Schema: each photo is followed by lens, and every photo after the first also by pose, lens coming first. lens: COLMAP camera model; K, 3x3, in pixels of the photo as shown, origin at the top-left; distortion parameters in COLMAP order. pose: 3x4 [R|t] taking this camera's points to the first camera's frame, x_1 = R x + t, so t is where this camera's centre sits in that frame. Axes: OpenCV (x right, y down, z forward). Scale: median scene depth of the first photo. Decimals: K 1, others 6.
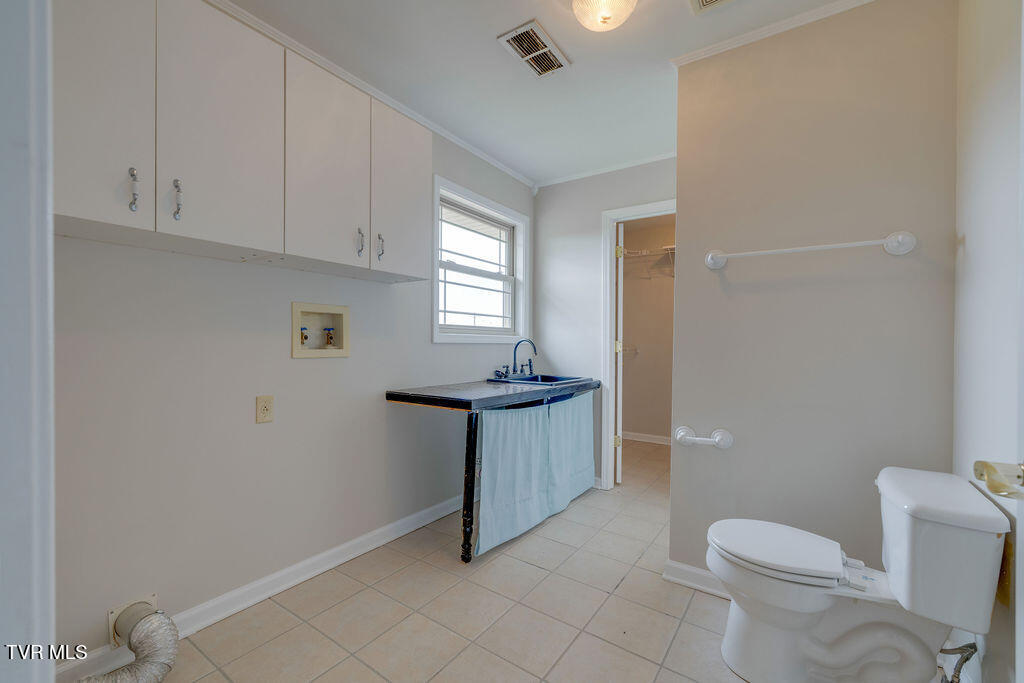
lens RADIAL K [[427.0, 0, 510.4], [0, 427.0, 343.8], [0, 0, 1]] dist [-0.001585, 0.000291]
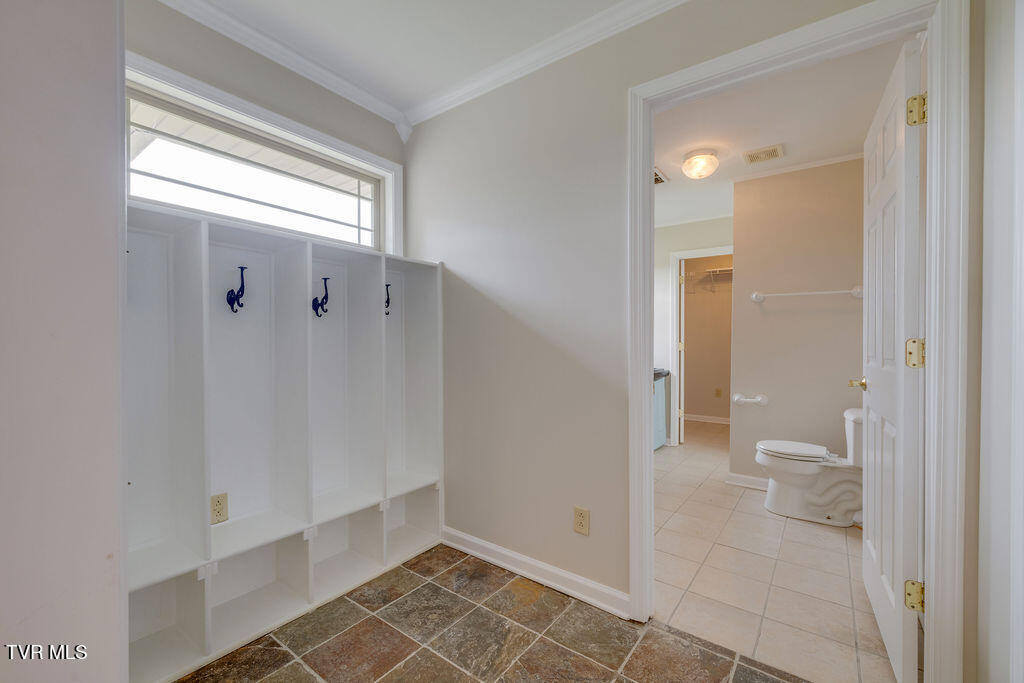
lens RADIAL K [[427.0, 0, 510.4], [0, 427.0, 343.8], [0, 0, 1]] dist [-0.001585, 0.000291]
pose [[0.999311, -0.006344, -0.036578, -0.467186], [0.006339, 0.999980, -0.000266, -0.010671], [0.036579, 0.000034, 0.999331, -0.782824]]
